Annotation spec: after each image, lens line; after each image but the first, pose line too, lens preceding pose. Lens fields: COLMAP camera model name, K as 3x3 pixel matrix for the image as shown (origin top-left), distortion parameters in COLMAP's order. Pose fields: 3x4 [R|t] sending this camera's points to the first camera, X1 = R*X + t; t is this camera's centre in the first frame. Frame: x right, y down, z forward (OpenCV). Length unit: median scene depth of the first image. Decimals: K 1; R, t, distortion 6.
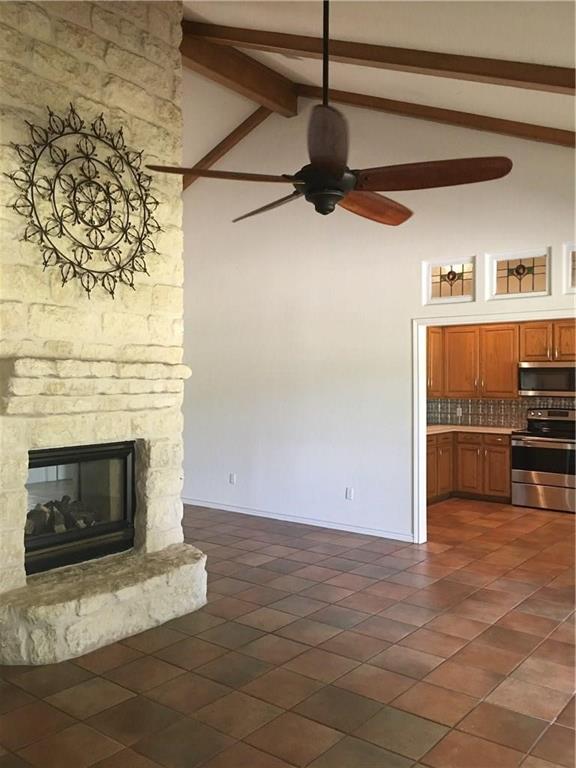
lens RADIAL K [[663.8, 0, 288.0], [0, 663.8, 384.0], [0, 0, 1]] dist [0.111711, -0.166790]
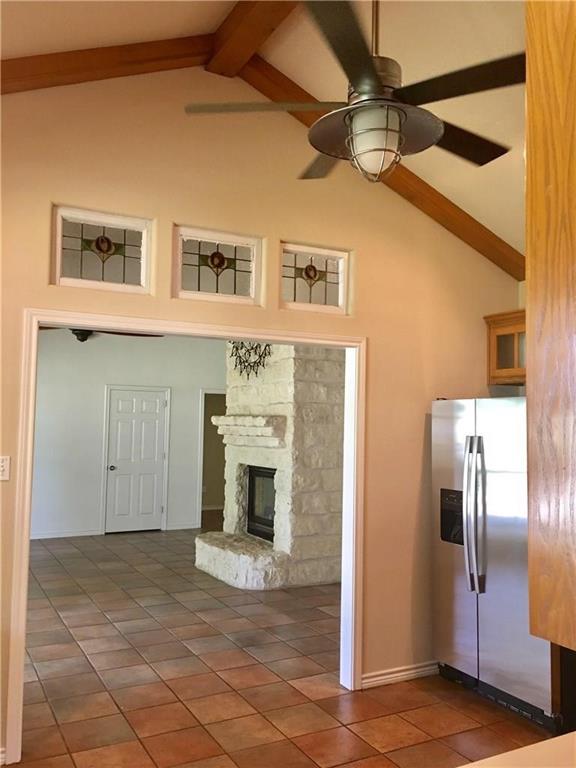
lens RADIAL K [[663.8, 0, 288.0], [0, 663.8, 384.0], [0, 0, 1]] dist [0.111711, -0.166790]
pose [[-0.402926, -0.061011, -0.913197, 1.167418], [-0.025978, 0.998136, -0.055224, -0.023025], [0.914864, 0.001472, -0.403760, 1.698678]]
